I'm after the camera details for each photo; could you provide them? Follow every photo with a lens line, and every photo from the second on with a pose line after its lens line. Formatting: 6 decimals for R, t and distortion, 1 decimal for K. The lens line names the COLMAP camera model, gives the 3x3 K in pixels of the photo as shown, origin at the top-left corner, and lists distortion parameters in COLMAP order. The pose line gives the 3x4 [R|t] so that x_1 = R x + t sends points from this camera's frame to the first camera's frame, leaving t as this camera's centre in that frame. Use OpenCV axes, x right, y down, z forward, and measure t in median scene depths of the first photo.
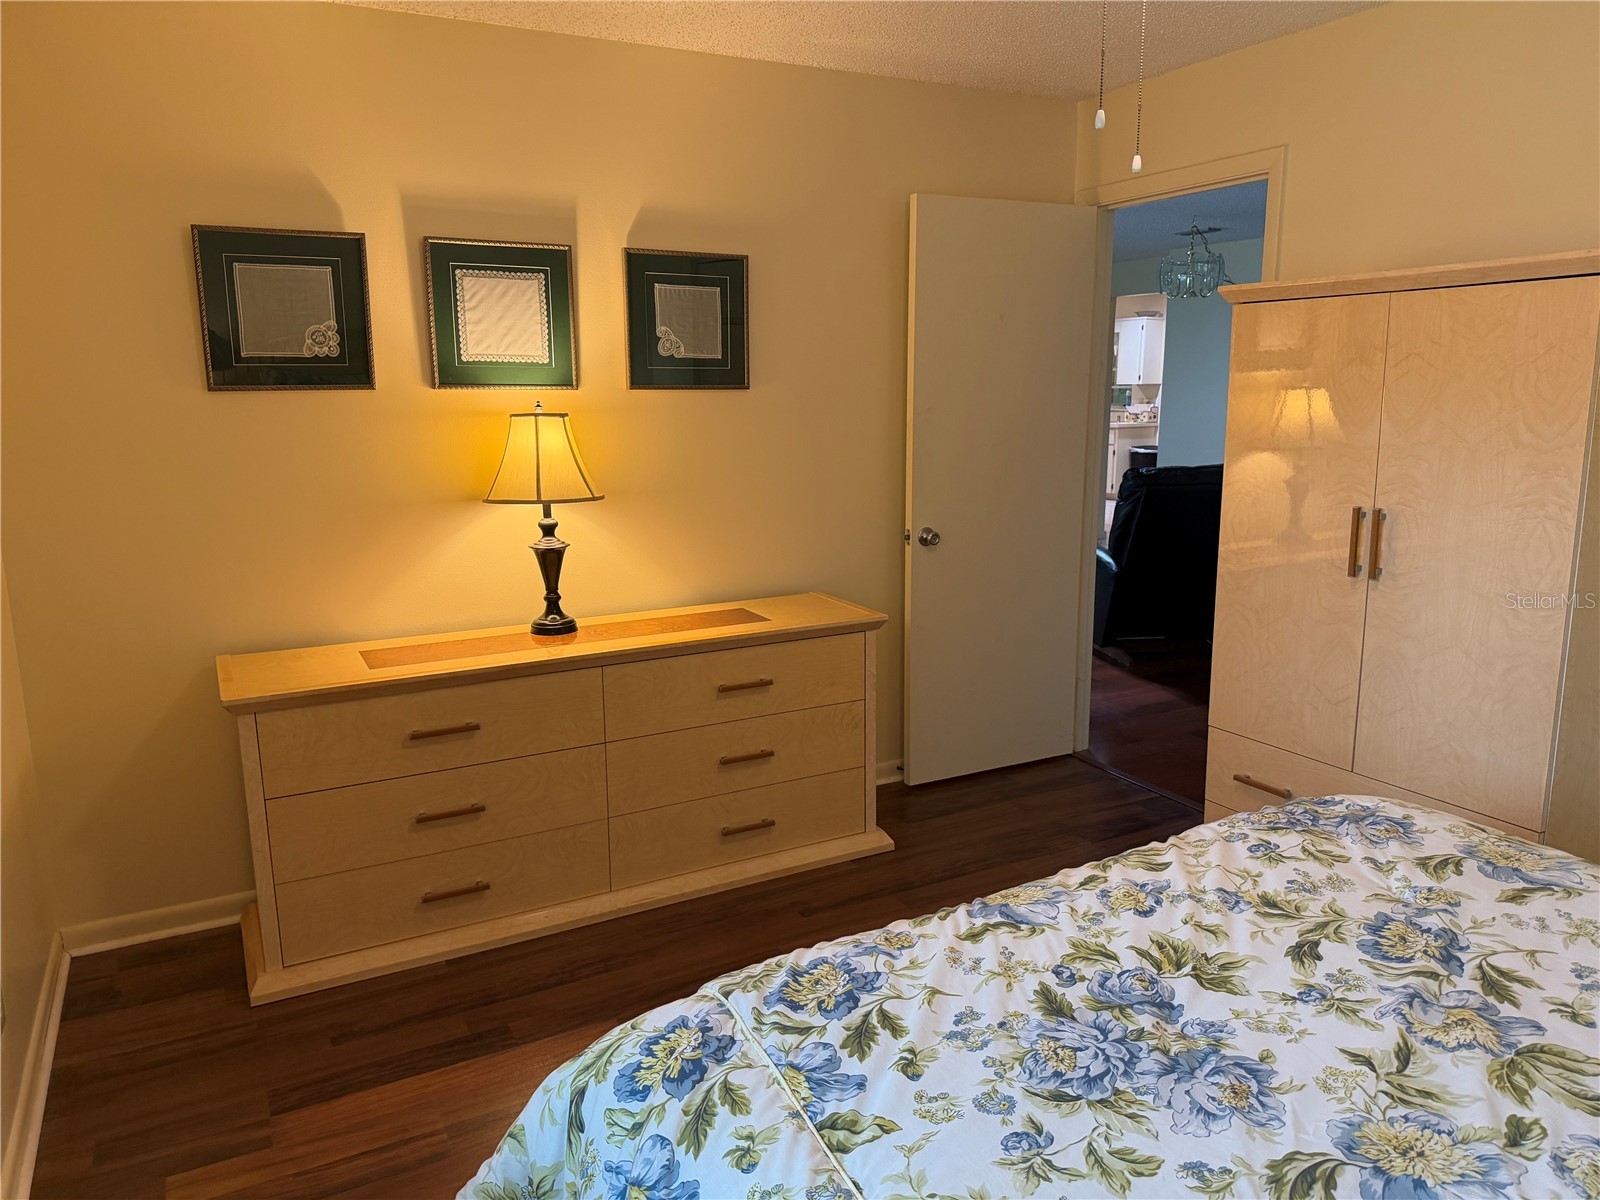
lens RADIAL K [[1115.4, 0, 800.0], [0, 1115.4, 600.0], [0, 0, 1]] dist [0.085858, -0.138420]
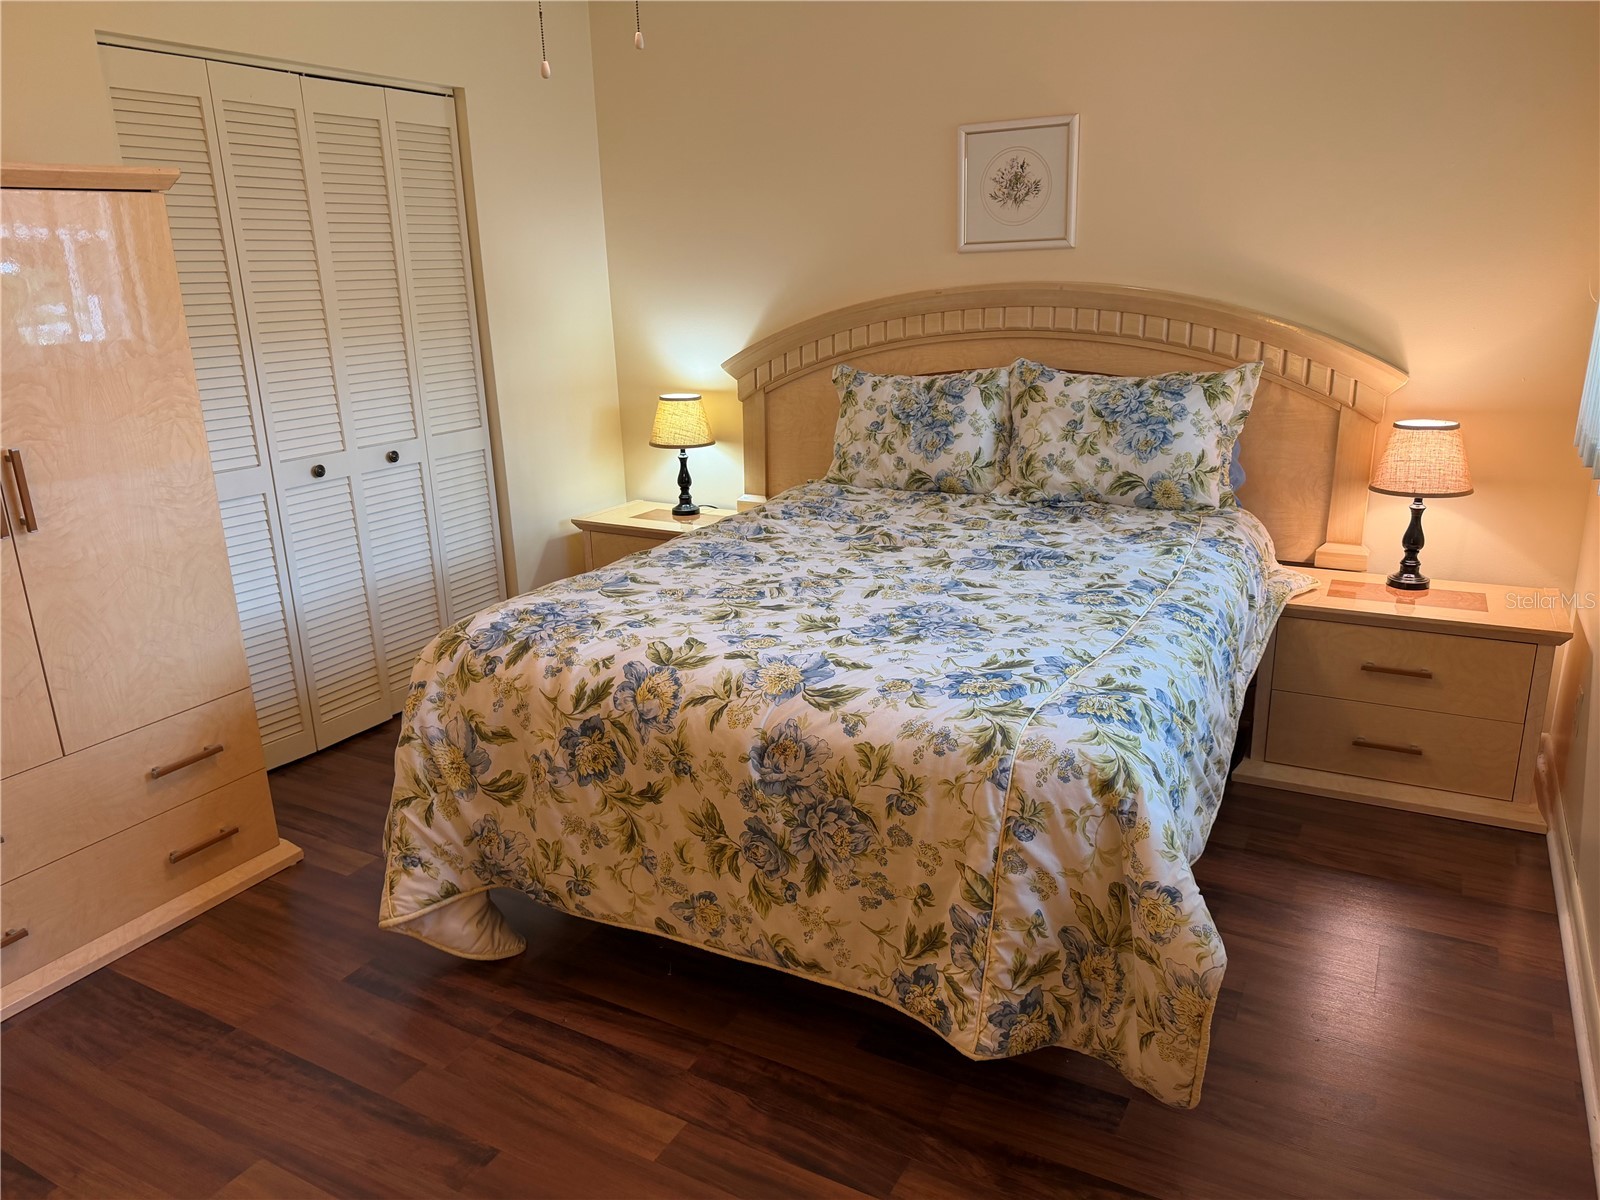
lens RADIAL K [[1115.4, 0, 800.0], [0, 1115.4, 600.0], [0, 0, 1]] dist [0.085858, -0.138420]
pose [[-0.542097, -0.214614, 0.812448, -0.916320], [0.192588, 0.909371, 0.368719, -0.308846], [-0.817949, 0.356349, -0.451635, 1.650130]]
